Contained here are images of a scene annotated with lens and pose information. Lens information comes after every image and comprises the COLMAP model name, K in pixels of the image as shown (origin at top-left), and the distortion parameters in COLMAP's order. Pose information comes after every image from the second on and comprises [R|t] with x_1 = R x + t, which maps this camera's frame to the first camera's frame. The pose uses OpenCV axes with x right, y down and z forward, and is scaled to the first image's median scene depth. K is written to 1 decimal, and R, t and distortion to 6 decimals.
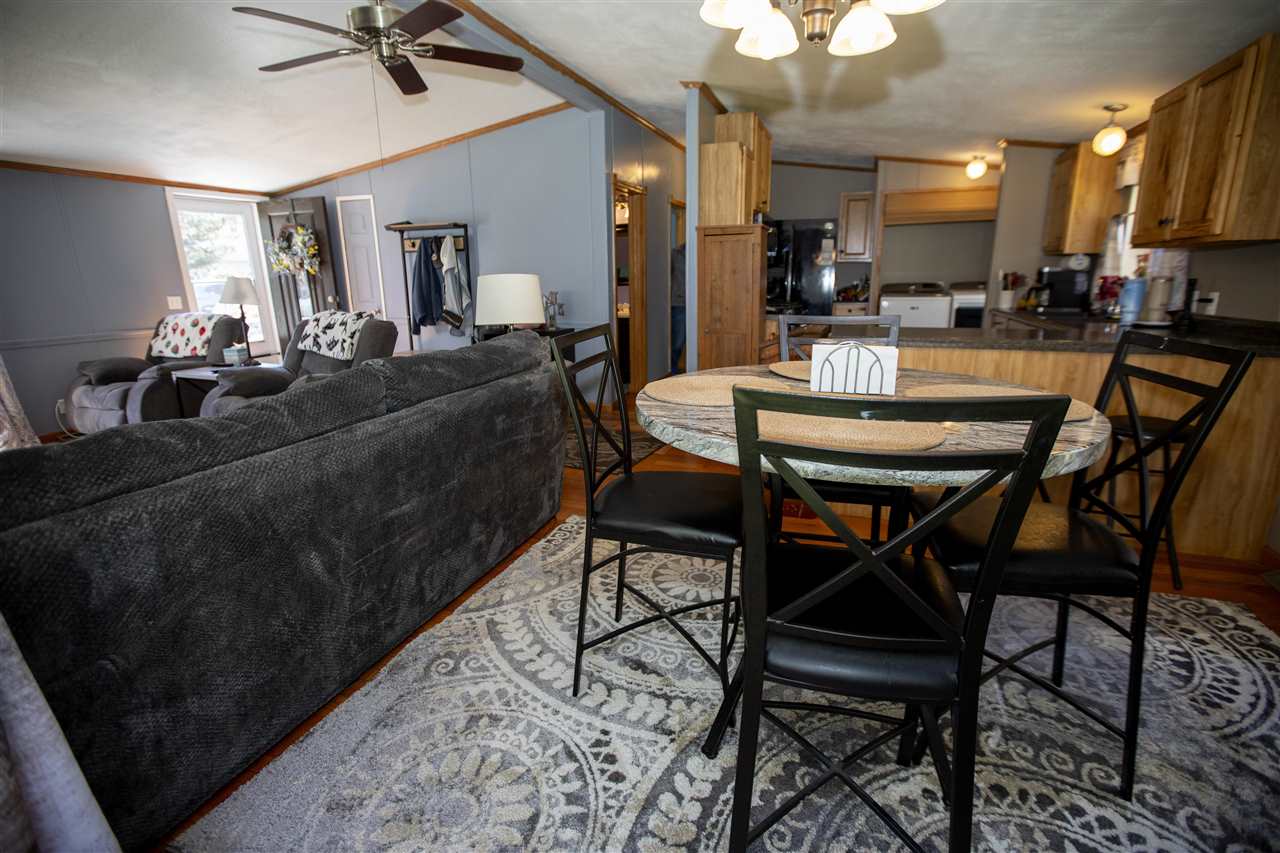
lens RADIAL K [[578.4, 0, 640.0], [0, 578.4, 419.0], [0, 0, 1]] dist [-0.044938, 0.012101]
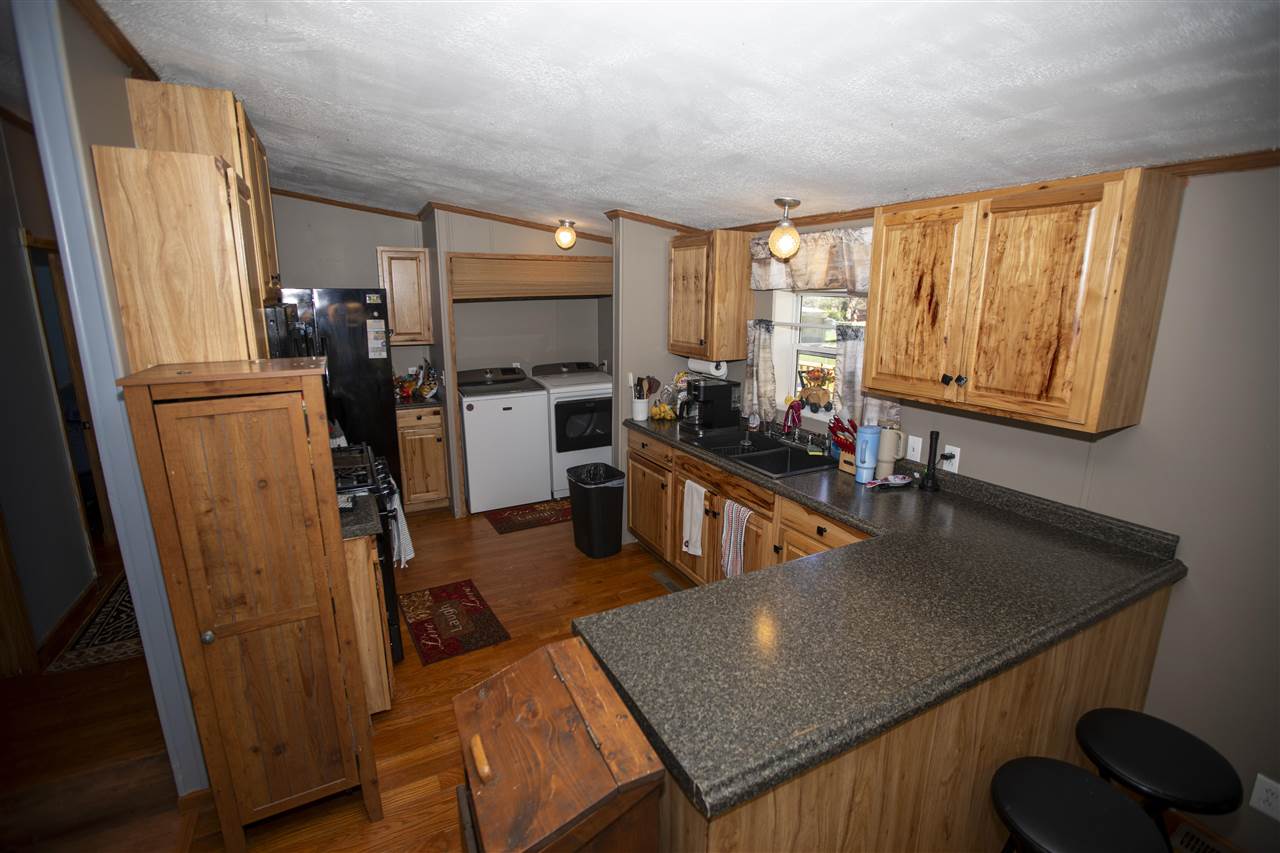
lens RADIAL K [[578.4, 0, 638.4], [0, 578.4, 426.9], [0, 0, 1]] dist [-0.044938, 0.012101]
pose [[0.669196, -0.148555, 0.728085, 0.051338], [0.165050, 0.985053, 0.049285, -0.246086], [-0.724524, 0.087190, 0.683713, 0.487215]]
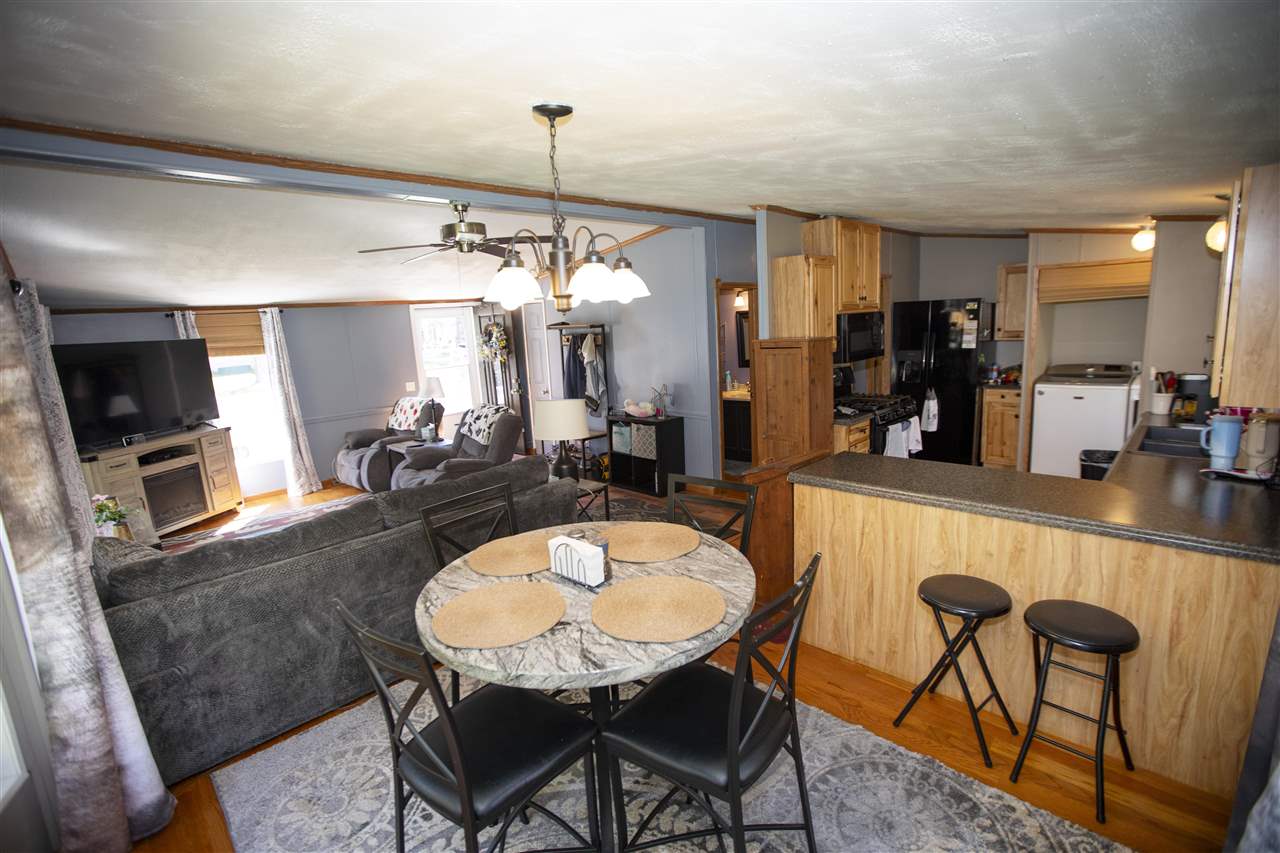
lens RADIAL K [[578.4, 0, 638.4], [0, 578.4, 426.0], [0, 0, 1]] dist [-0.044938, 0.012101]
pose [[0.908541, 0.039831, -0.415893, 0.323880], [-0.061204, 0.997395, -0.038182, -0.109779], [0.413289, 0.060144, 0.908612, -0.046415]]
